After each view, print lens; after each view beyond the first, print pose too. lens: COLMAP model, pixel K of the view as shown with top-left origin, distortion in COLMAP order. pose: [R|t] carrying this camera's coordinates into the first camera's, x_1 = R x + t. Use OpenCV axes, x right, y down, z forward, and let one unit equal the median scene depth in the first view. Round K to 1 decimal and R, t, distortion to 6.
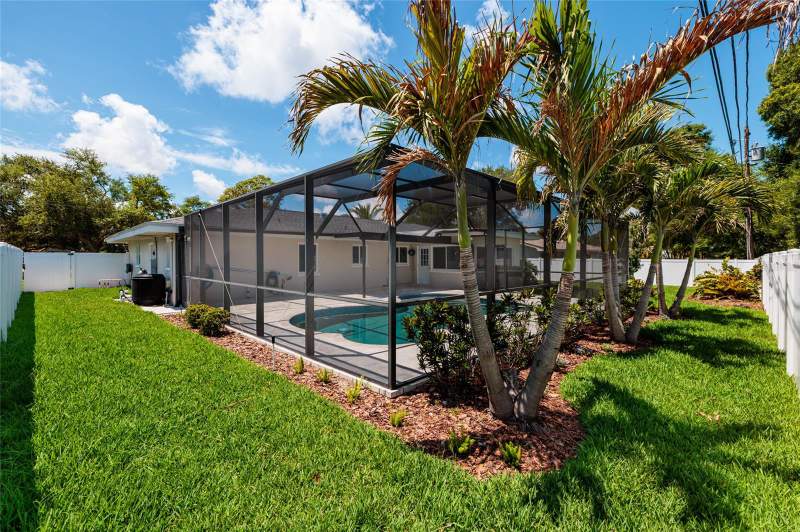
lens RADIAL K [[353.8, 0, 400.0], [0, 353.8, 266.0], [0, 0, 1]] dist [-0.002736, -0.000369]
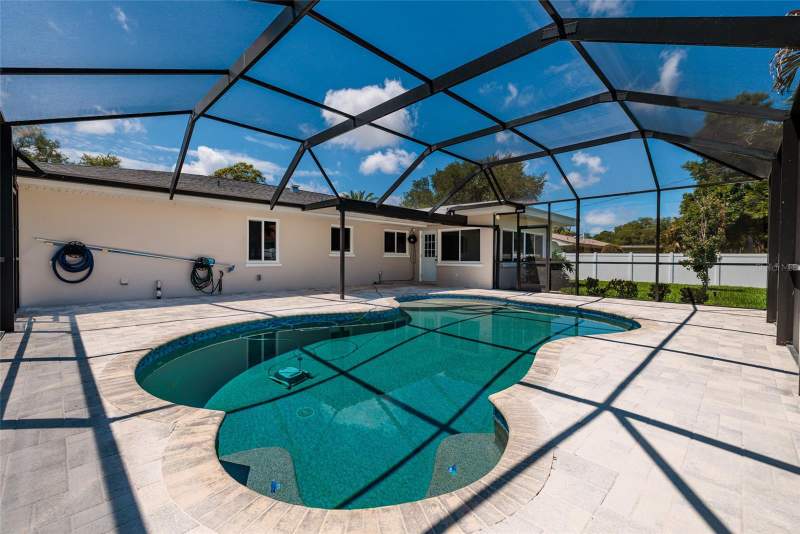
lens RADIAL K [[353.8, 0, 400.0], [0, 353.8, 267.0], [0, 0, 1]] dist [-0.002736, -0.000369]
pose [[0.999907, 0.008740, 0.010469, -0.000779], [-0.008718, 0.999960, -0.002207, 0.024245], [-0.010488, 0.002115, 0.999943, 0.274533]]
